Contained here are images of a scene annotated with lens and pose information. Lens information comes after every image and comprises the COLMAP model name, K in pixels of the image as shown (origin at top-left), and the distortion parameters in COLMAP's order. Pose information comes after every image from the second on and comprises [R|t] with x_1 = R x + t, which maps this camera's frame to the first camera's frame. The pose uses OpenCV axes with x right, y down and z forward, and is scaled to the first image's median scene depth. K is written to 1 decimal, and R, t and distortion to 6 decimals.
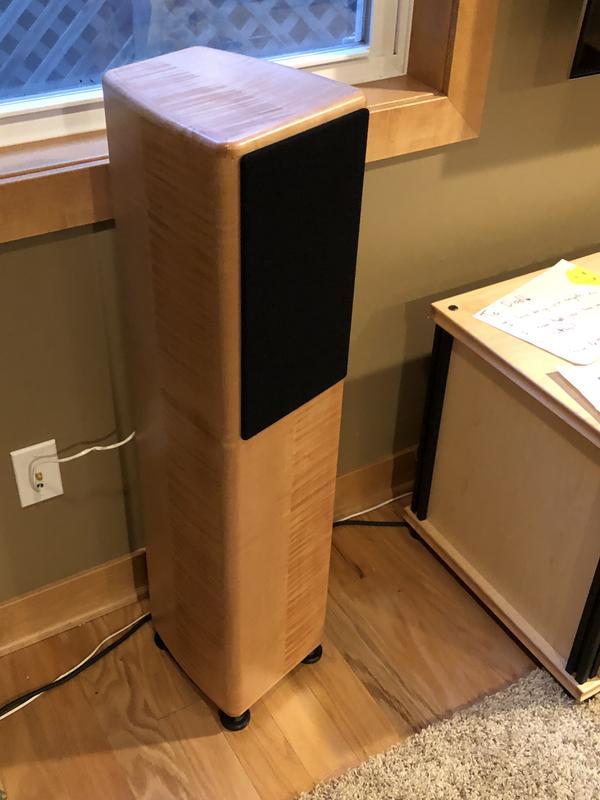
lens RADIAL K [[979.1, 0, 295.0], [0, 979.1, 400.3], [0, 0, 1]] dist [0.004471, 0.000000]
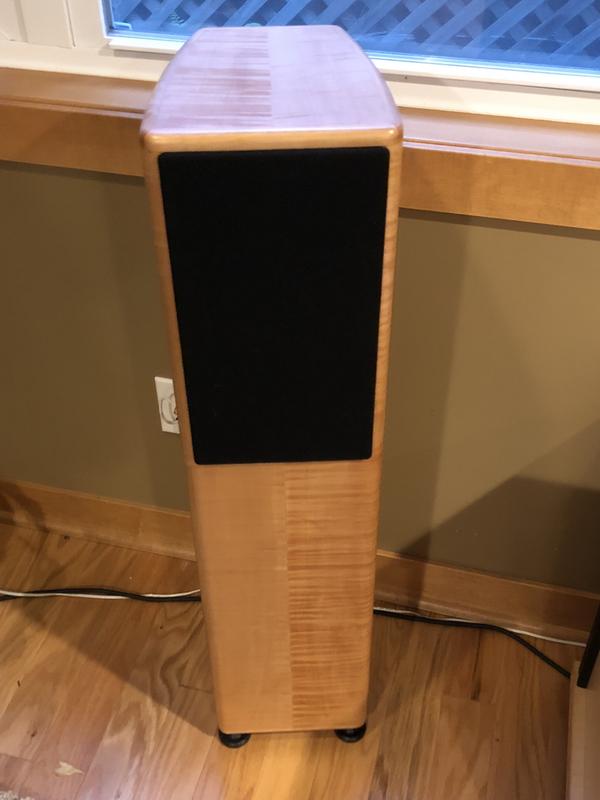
lens RADIAL K [[979.1, 0, 299.1], [0, 979.1, 400.8], [0, 0, 1]] dist [0.004471, 0.000000]
pose [[0.698835, 0.440231, -0.563760, 0.377371], [-0.409696, 0.892424, 0.189022, -0.166485], [0.586326, 0.098876, 0.804018, 0.253626]]
